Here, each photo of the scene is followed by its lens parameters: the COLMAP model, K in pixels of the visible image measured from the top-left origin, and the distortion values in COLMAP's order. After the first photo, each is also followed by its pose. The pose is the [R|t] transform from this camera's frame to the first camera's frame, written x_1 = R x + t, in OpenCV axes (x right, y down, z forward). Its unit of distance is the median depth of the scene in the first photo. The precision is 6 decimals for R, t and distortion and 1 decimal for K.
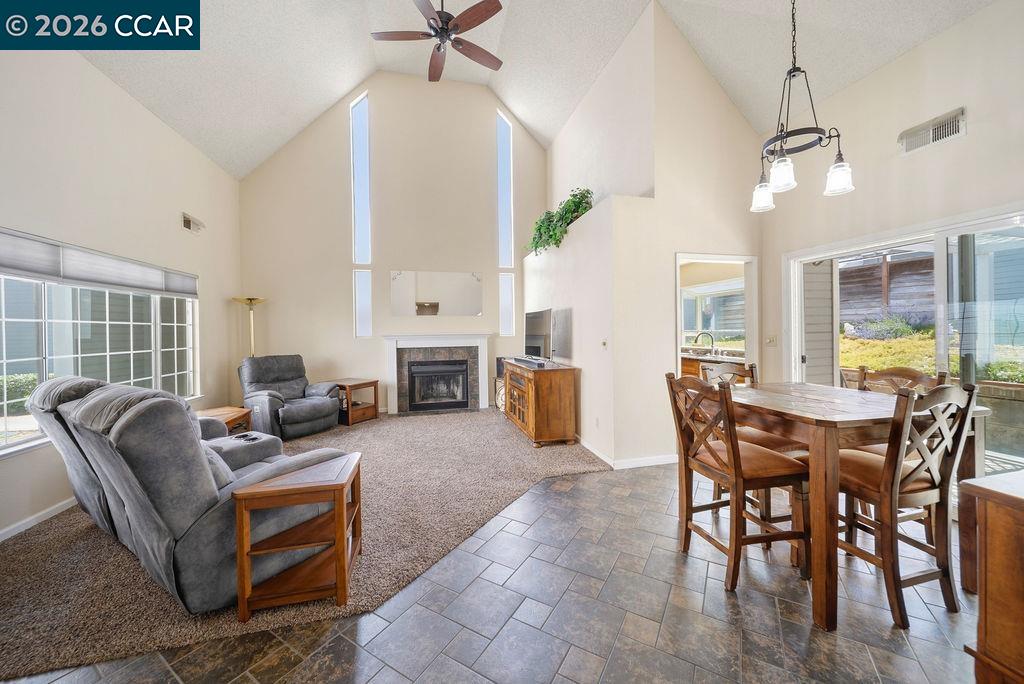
lens RADIAL K [[375.3, 0, 513.7], [0, 375.3, 336.2], [0, 0, 1]] dist [-0.001721, -0.000404]
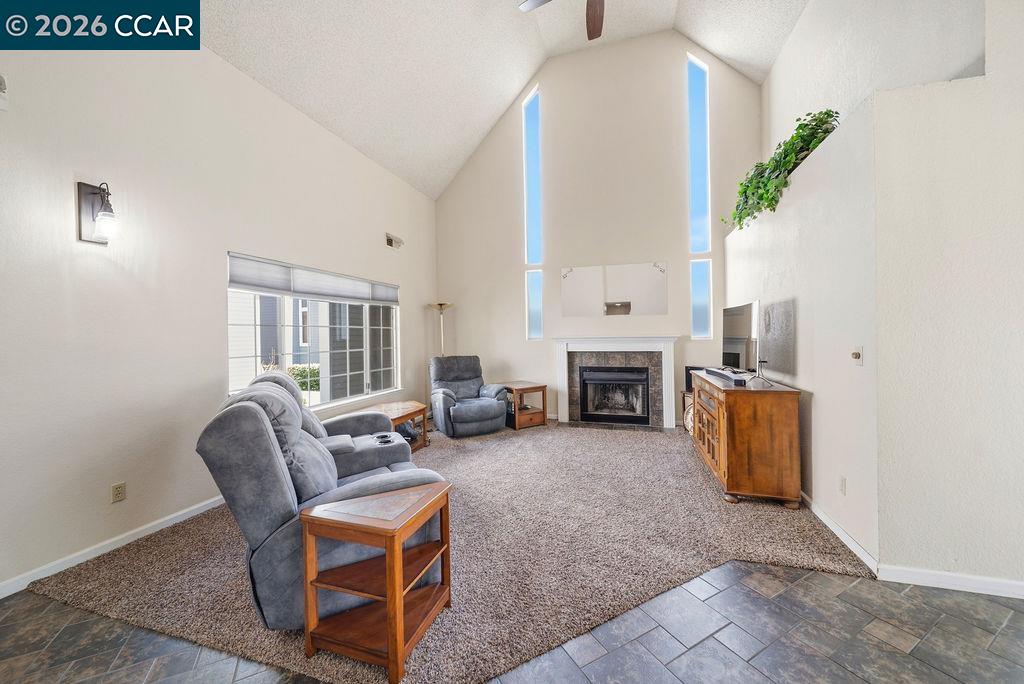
lens RADIAL K [[375.3, 0, 513.7], [0, 375.3, 336.2], [0, 0, 1]] dist [-0.001721, -0.000404]
pose [[0.860224, 0.003939, -0.509902, 0.060868], [-0.005907, 0.999980, -0.002240, -0.004194], [0.509883, 0.004939, 0.860230, 0.175408]]
